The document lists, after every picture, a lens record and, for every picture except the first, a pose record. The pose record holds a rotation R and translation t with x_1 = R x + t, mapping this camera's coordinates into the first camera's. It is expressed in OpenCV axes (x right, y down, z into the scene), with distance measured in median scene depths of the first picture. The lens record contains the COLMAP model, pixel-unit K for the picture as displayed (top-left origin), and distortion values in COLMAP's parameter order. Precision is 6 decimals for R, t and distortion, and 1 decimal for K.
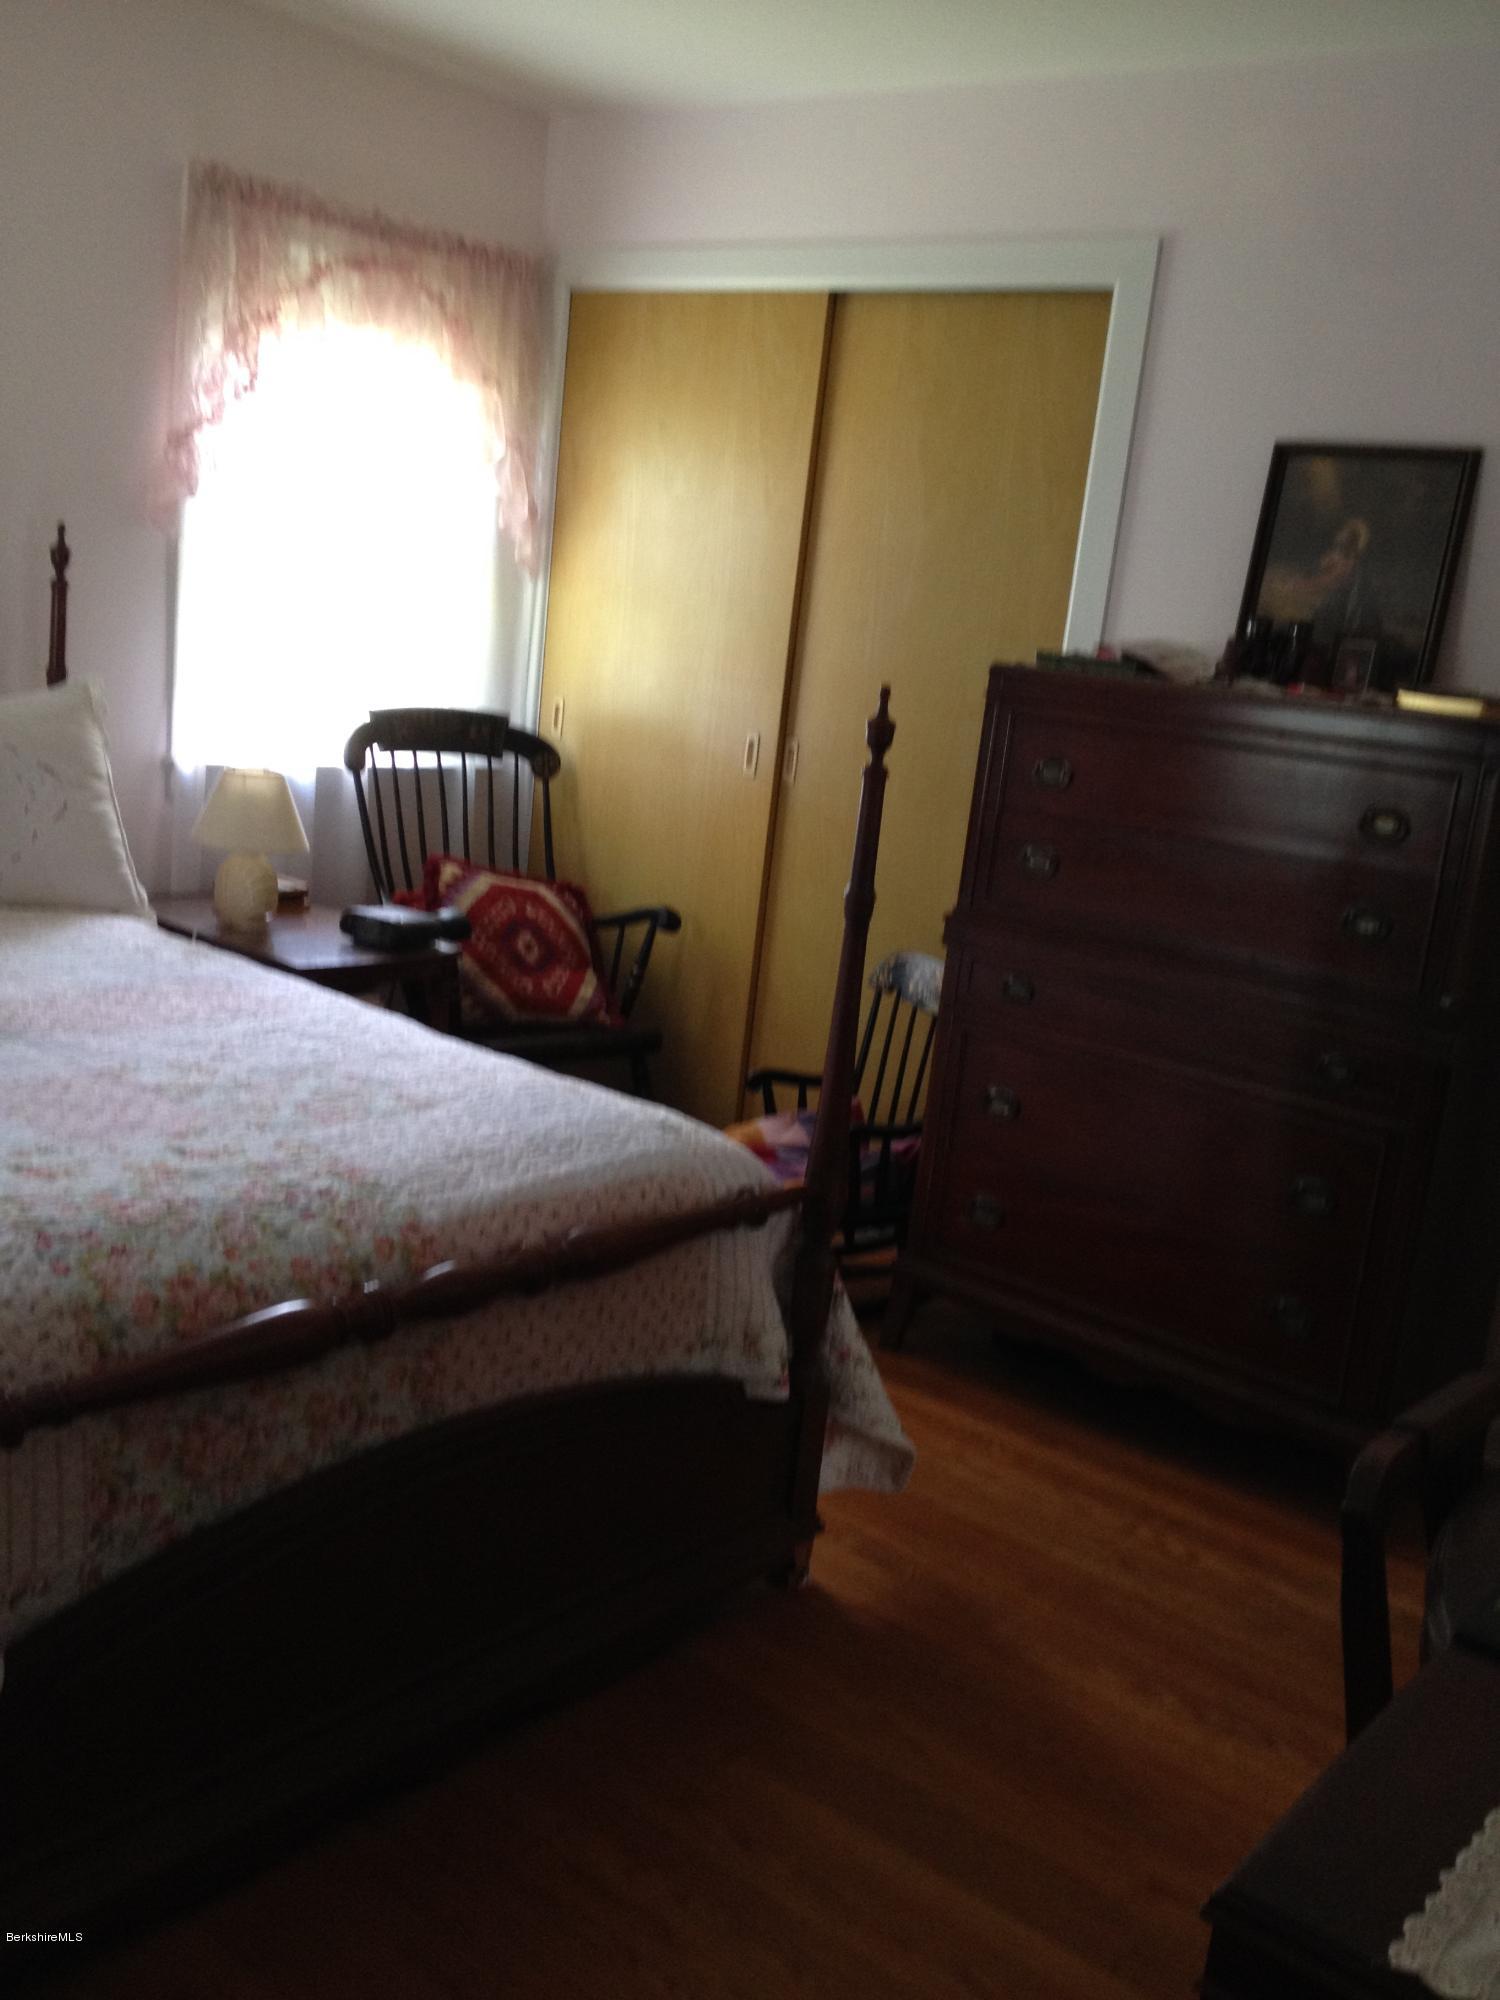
lens RADIAL K [[1884.2, 0, 750.0], [0, 1884.2, 1000.0], [0, 0, 1]] dist [-0.016702, 0.007391]
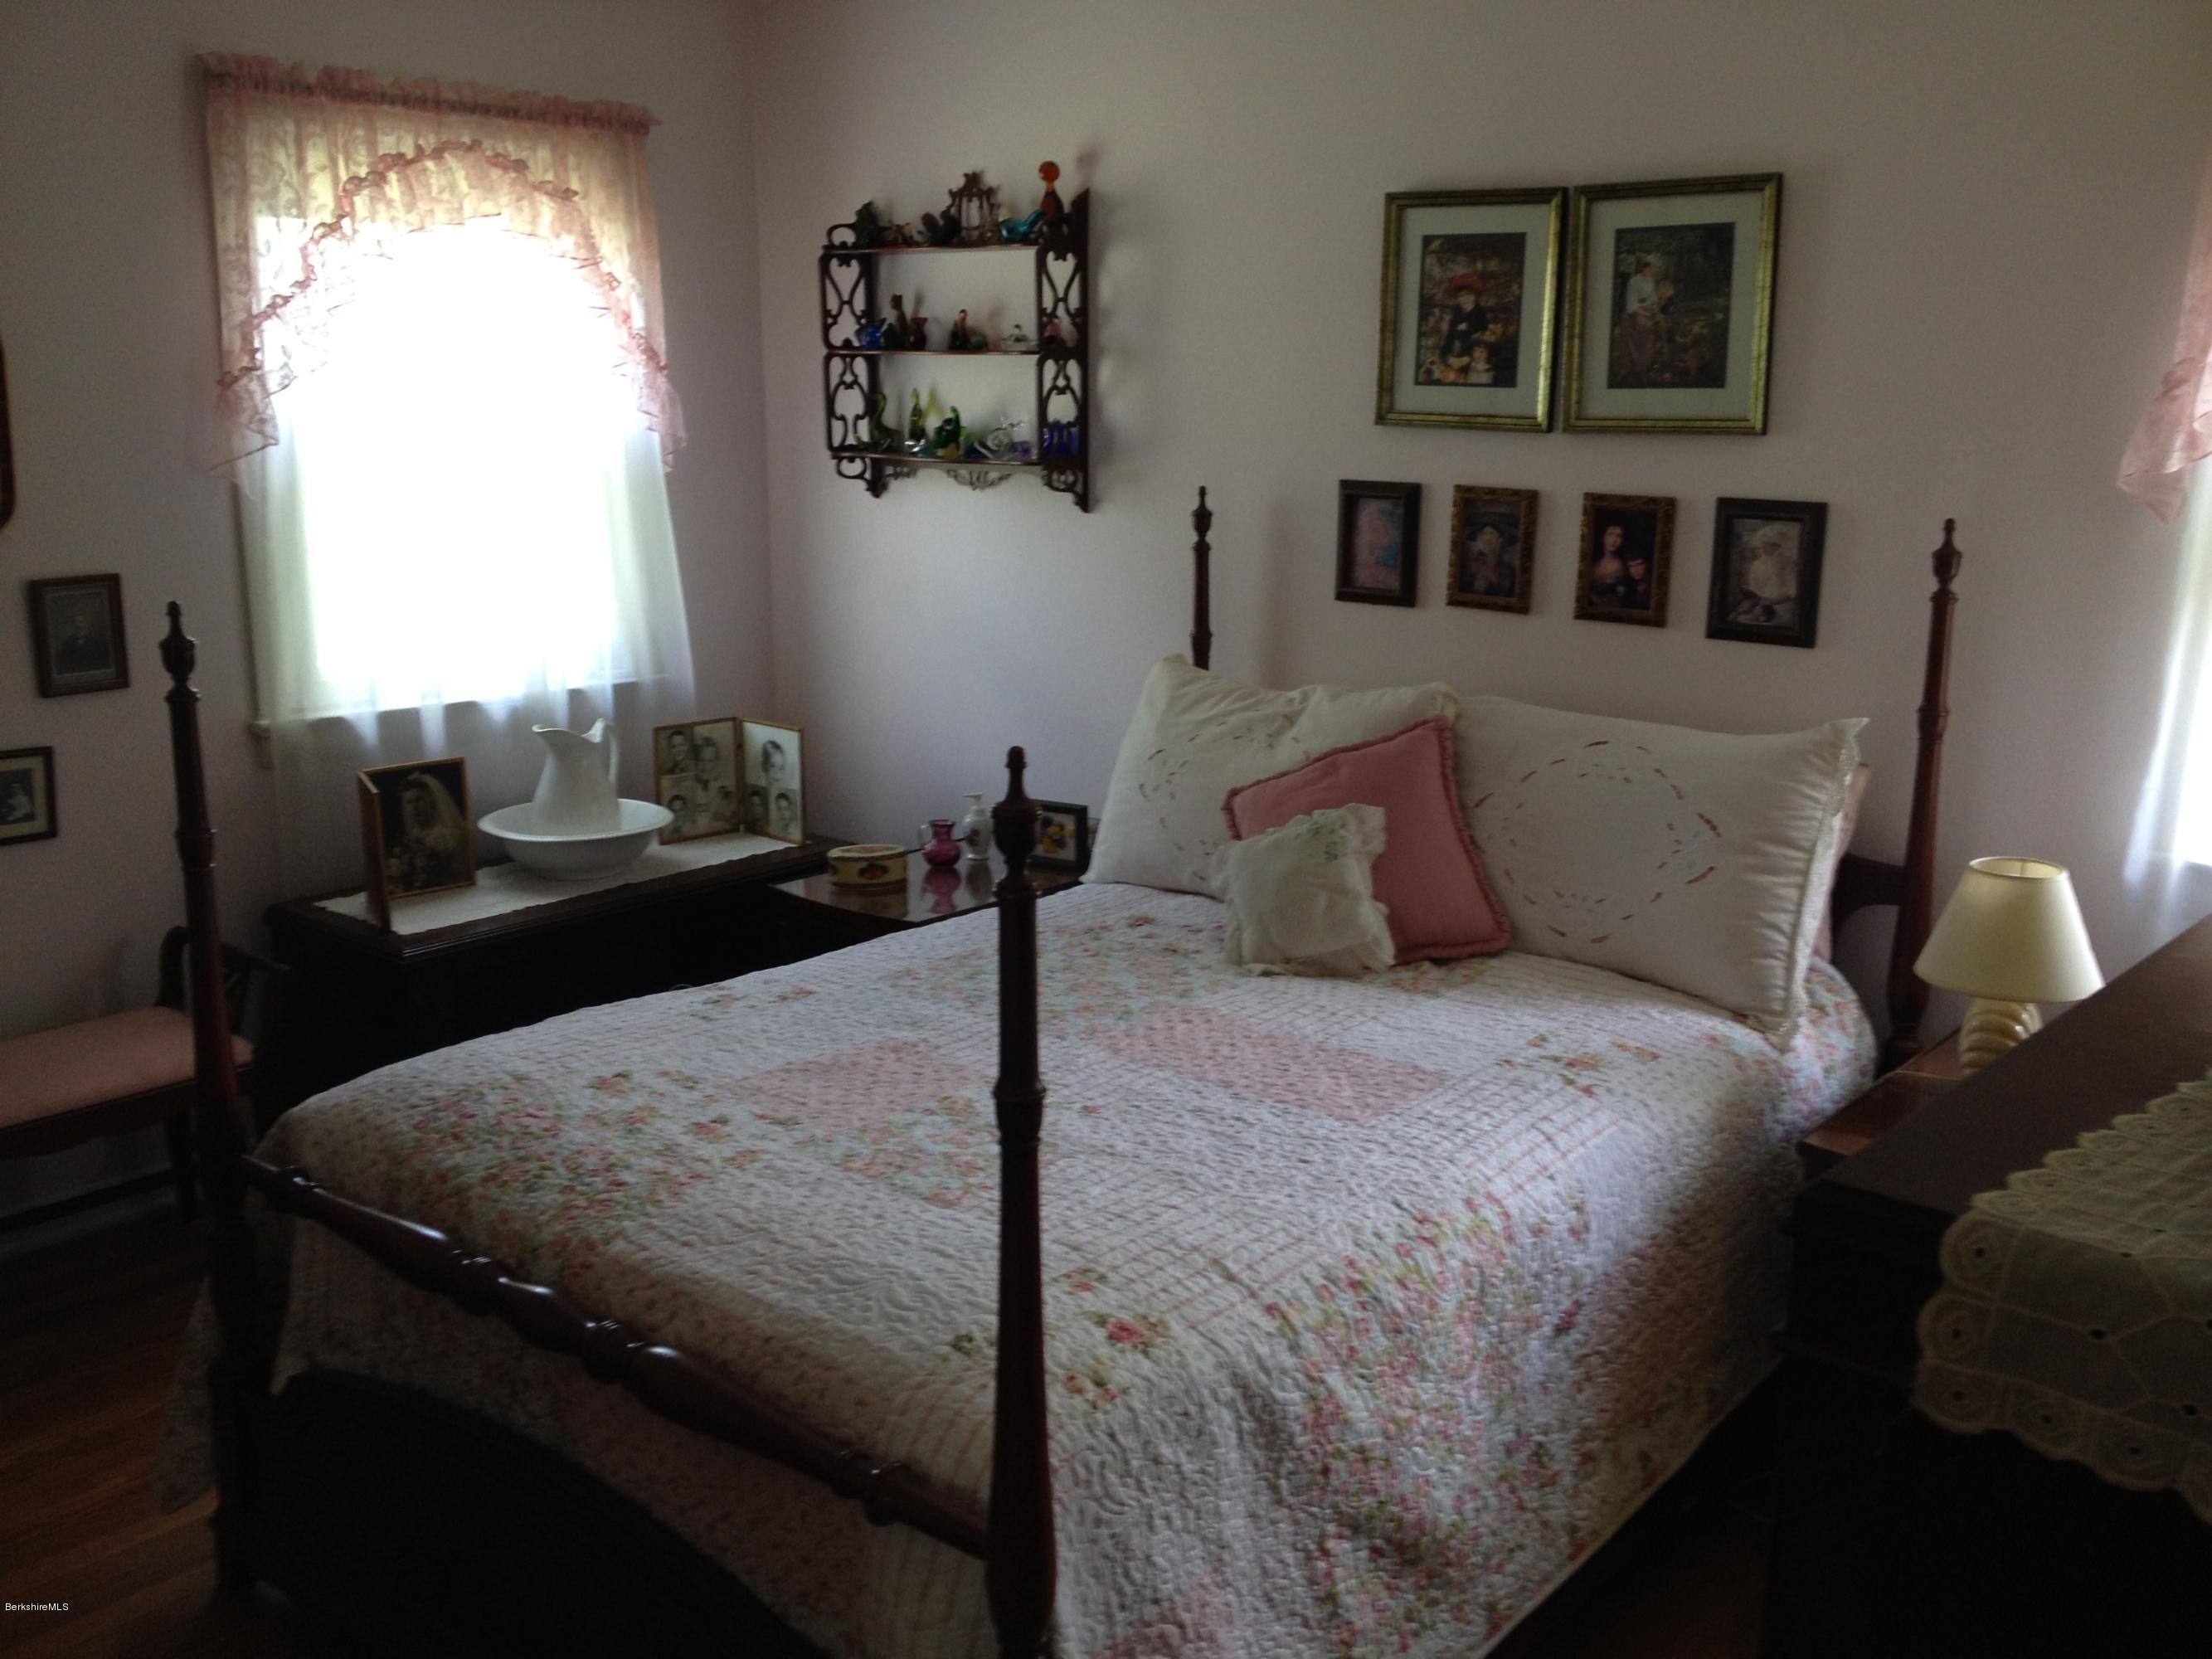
lens RADIAL K [[2084.0, 0, 1106.0], [0, 2084.0, 829.5], [0, 0, 1]] dist [-0.016702, 0.007391]
pose [[-0.028282, 0.095909, -0.994988, 0.806349], [-0.220204, 0.970336, 0.099792, -0.235613], [0.975044, 0.221922, -0.006324, 1.172601]]
